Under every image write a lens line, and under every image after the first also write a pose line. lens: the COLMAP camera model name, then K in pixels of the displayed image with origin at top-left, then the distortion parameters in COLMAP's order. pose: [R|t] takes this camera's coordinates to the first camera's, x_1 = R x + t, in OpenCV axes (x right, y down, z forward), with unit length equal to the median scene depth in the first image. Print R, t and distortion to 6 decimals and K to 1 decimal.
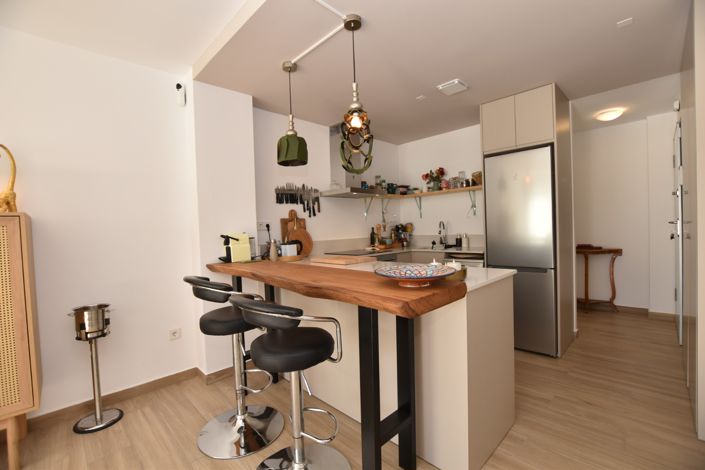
lens RADIAL K [[307.6, 0, 352.5], [0, 307.6, 235.0], [0, 0, 1]] dist [-0.001684, -0.000214]
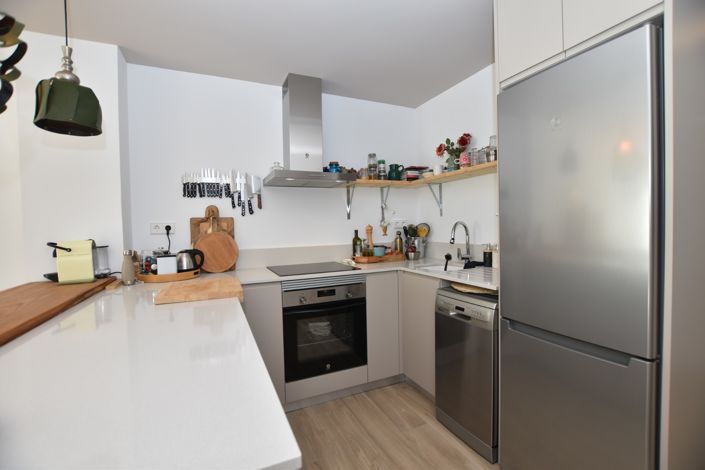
lens RADIAL K [[307.6, 0, 352.5], [0, 307.6, 235.0], [0, 0, 1]] dist [-0.001684, -0.000214]
pose [[0.936961, 0.021914, -0.348747, 0.298776], [-0.016804, 0.999703, 0.017671, -0.025926], [0.349031, -0.010697, 0.937050, 0.359868]]
